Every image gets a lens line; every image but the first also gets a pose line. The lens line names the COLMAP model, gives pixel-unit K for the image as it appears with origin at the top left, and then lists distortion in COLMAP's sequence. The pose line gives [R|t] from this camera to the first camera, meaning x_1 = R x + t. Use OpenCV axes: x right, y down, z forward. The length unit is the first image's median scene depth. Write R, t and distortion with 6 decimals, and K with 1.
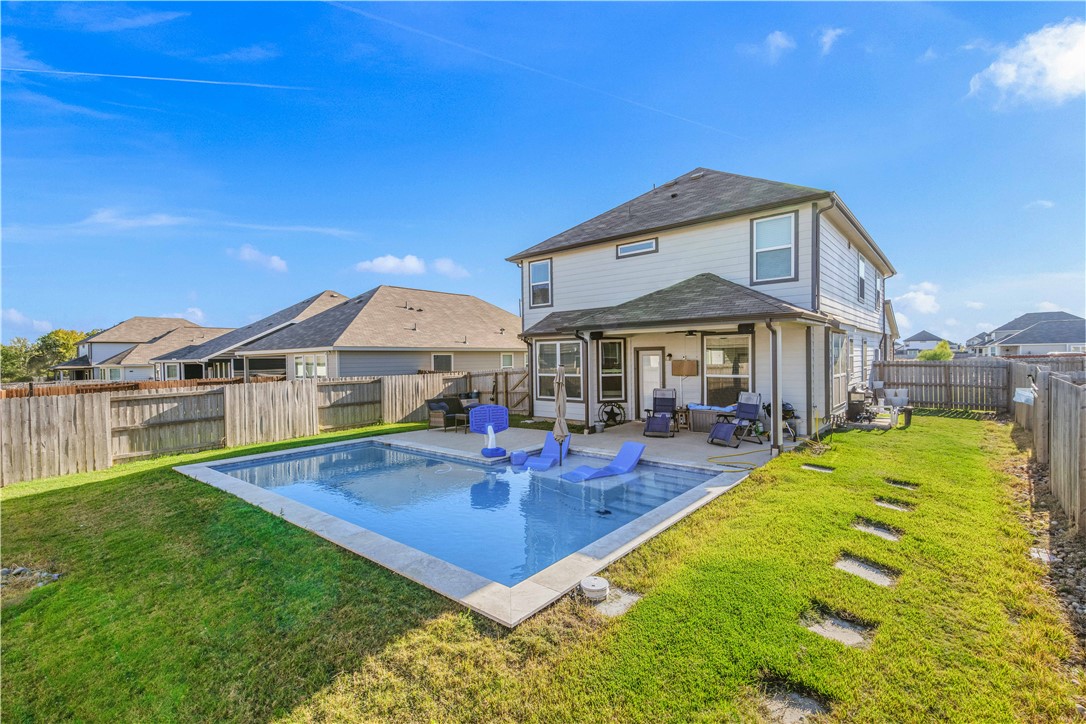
lens RADIAL K [[476.6, 0, 546.7], [0, 476.6, 363.7], [0, 0, 1]] dist [0.049020, -0.021217]
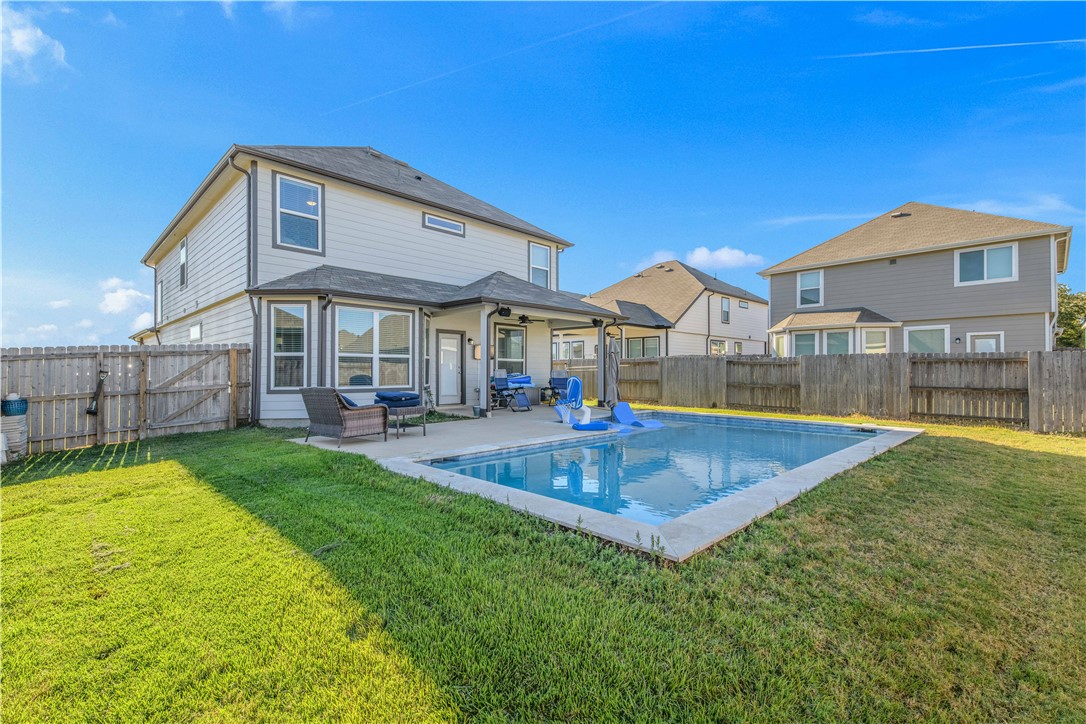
lens RADIAL K [[476.6, 0, 546.7], [0, 476.6, 363.7], [0, 0, 1]] dist [0.049020, -0.021217]
pose [[0.084216, 0.030017, 0.995995, -0.717337], [0.009730, 0.999474, -0.030945, 0.064434], [-0.996400, 0.012297, 0.083880, 0.702095]]
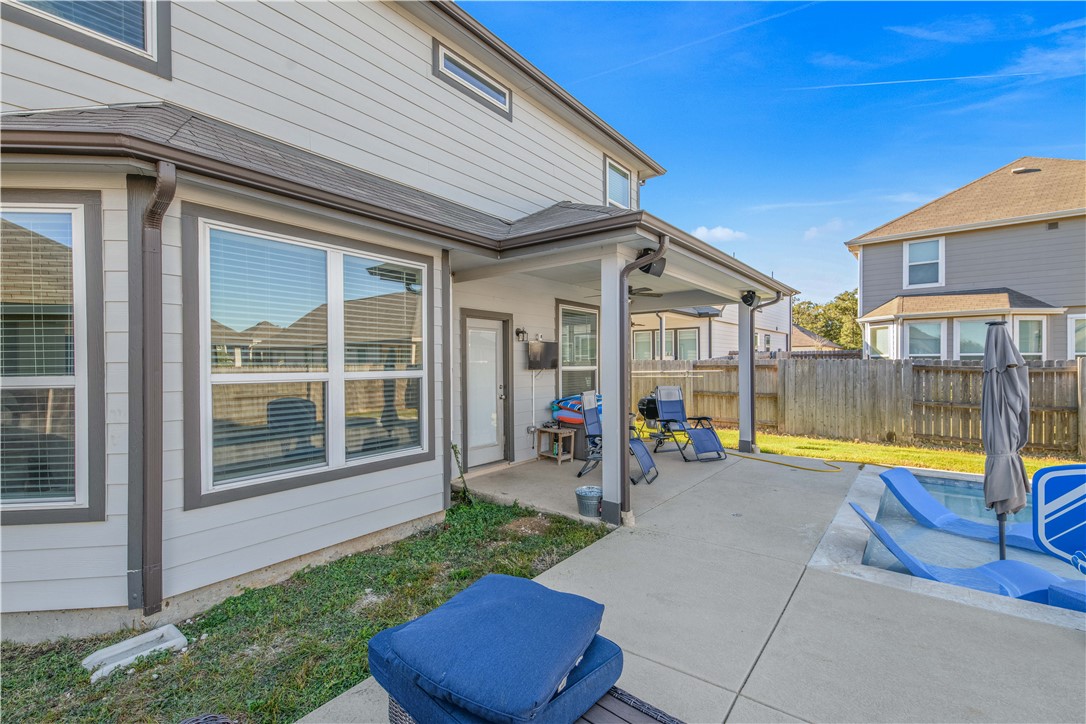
lens RADIAL K [[476.6, 0, 546.7], [0, 476.6, 363.7], [0, 0, 1]] dist [0.049020, -0.021217]
pose [[-0.038223, 0.013396, 0.999179, -0.249115], [0.018675, 0.999745, -0.012689, 0.023515], [-0.999095, 0.018174, -0.038463, 0.931519]]
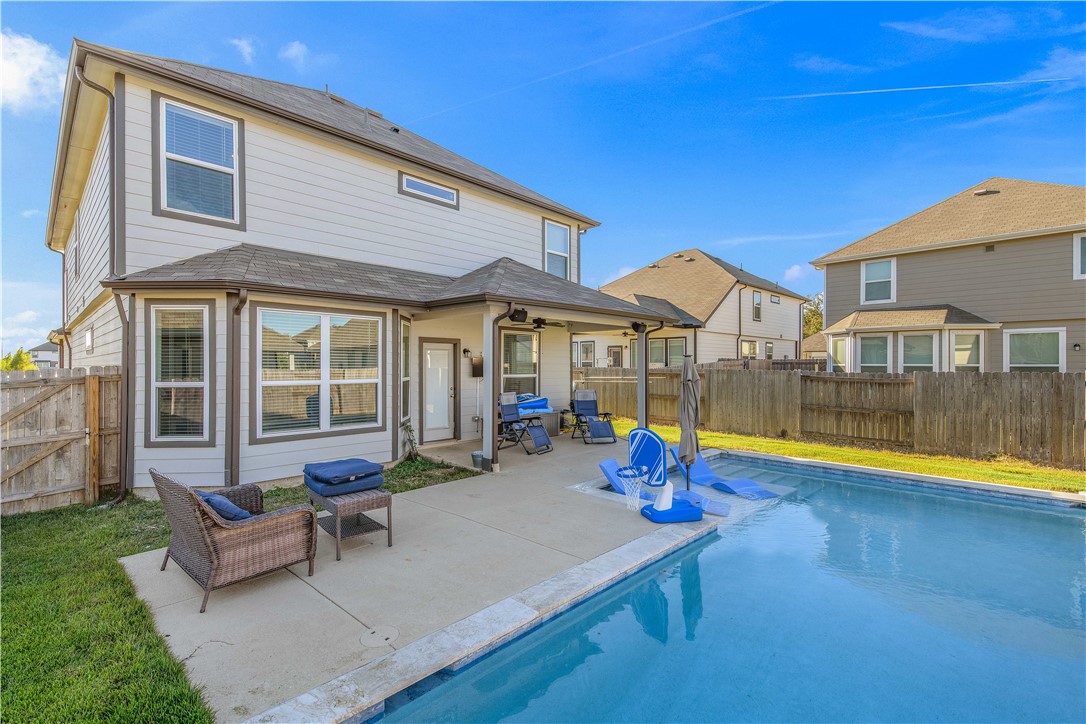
lens RADIAL K [[485.4, 0, 546.0], [0, 485.4, 362.2], [0, 0, 1]] dist [0.052473, -0.023466]
pose [[0.070510, 0.019562, 0.997319, -0.475253], [0.009626, 0.999748, -0.020290, 0.016460], [-0.997465, 0.011031, 0.070304, 0.769753]]
